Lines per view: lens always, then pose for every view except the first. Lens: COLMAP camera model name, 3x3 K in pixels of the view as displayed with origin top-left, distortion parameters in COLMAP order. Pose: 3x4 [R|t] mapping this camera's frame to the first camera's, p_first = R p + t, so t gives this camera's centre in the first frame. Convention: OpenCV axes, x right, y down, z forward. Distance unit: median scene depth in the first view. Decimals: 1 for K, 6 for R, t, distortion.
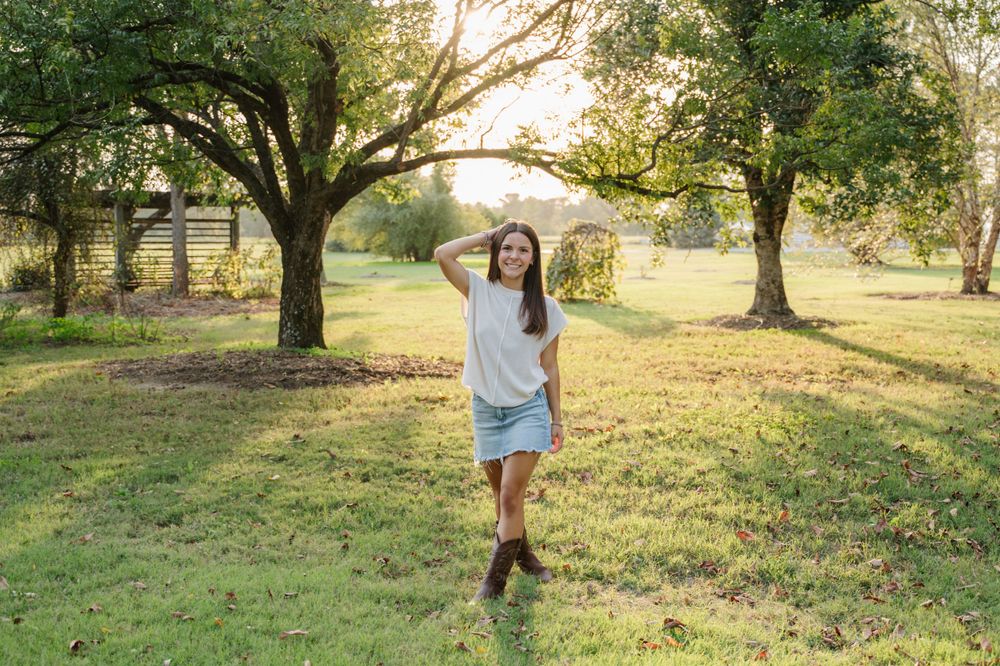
lens RADIAL K [[2026.0, 0, 500.0], [0, 2026.0, 333.0], [0, 0, 1]] dist [-0.008816, 0.018823]
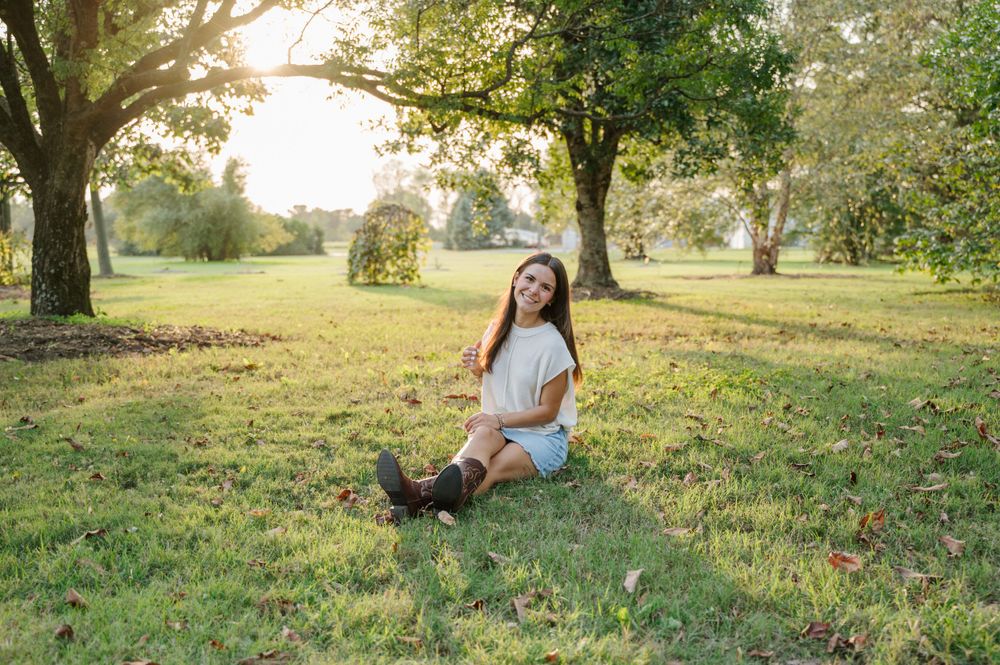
lens RADIAL K [[1048.0, 0, 500.2], [0, 1048.0, 383.4], [0, 0, 1]] dist [-0.009753, 0.016808]
pose [[0.973783, -0.021900, 0.226422, -0.024718], [0.022685, 0.999742, -0.000868, 0.038883], [-0.226344, 0.005982, 0.974029, 0.576569]]
